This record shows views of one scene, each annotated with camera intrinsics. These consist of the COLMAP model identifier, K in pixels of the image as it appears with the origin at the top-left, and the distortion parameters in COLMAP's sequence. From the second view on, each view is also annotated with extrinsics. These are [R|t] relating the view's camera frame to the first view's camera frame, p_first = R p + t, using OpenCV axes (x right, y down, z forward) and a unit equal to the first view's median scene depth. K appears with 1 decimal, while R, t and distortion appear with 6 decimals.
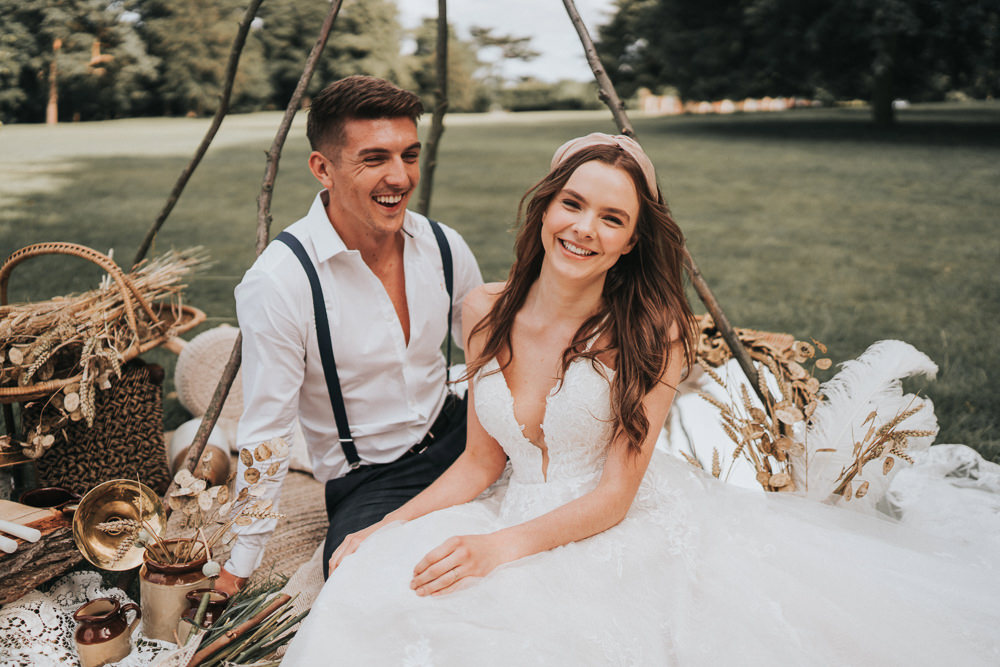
lens RADIAL K [[970.1, 0, 499.5], [0, 970.1, 330.5], [0, 0, 1]] dist [-0.049908, 0.000000]
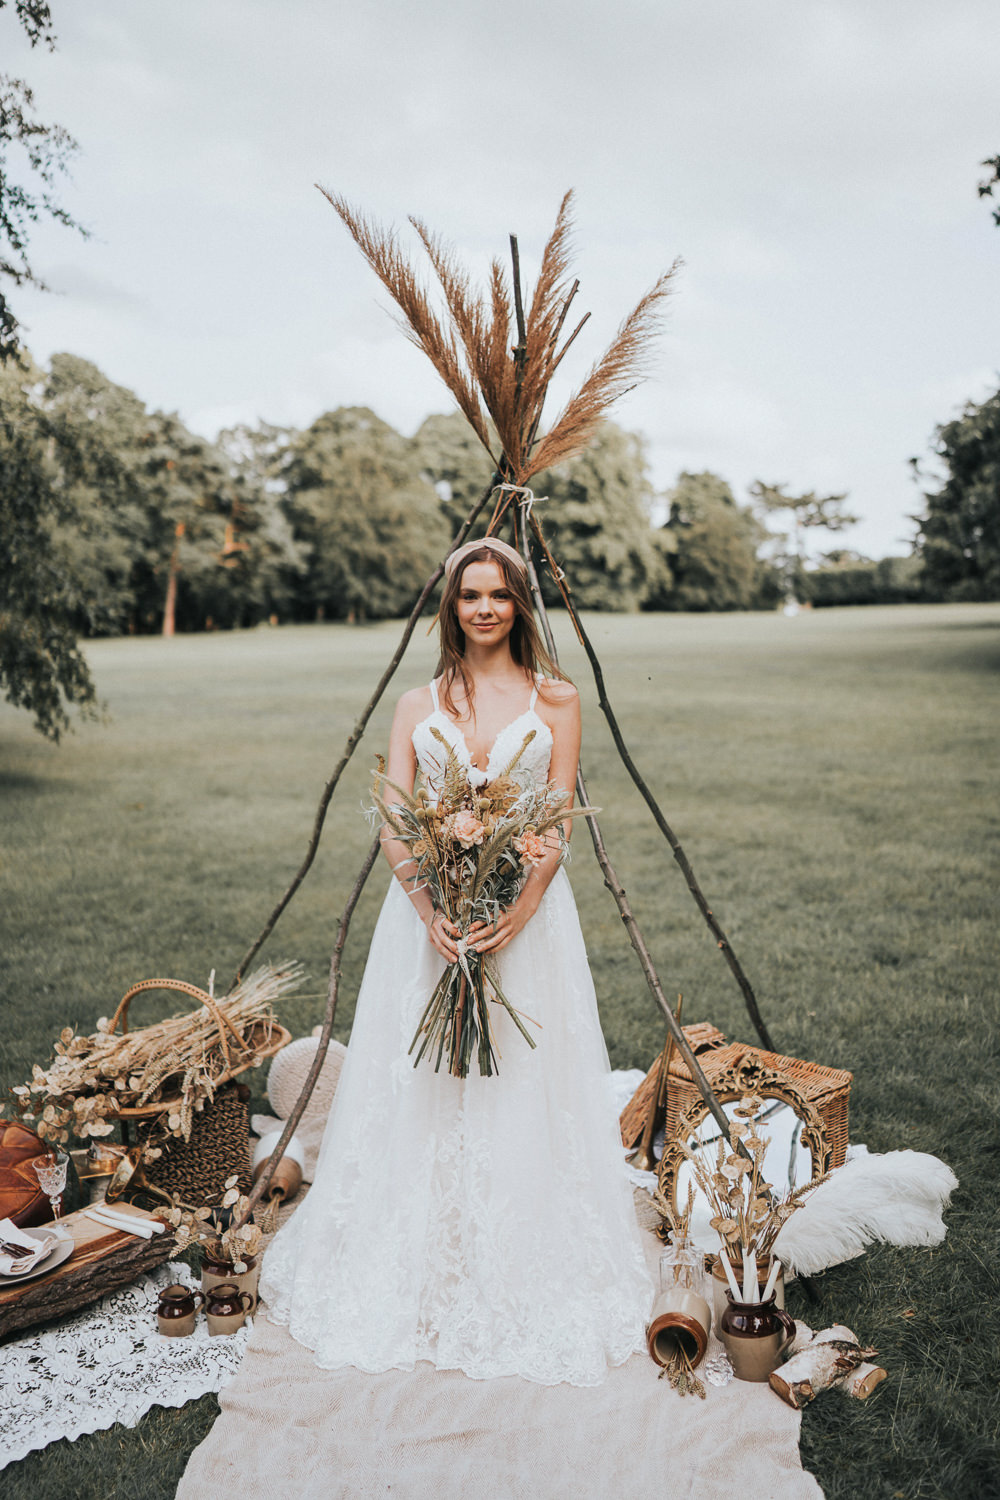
lens RADIAL K [[1455.1, 0, 497.0], [0, 1455.1, 777.6], [0, 0, 1]] dist [-0.049908, 0.000000]
pose [[0.978612, 0.004258, -0.205673, 0.320302], [-0.024835, 0.994919, -0.097571, -0.181956], [0.204212, 0.100592, 0.973745, -0.724161]]
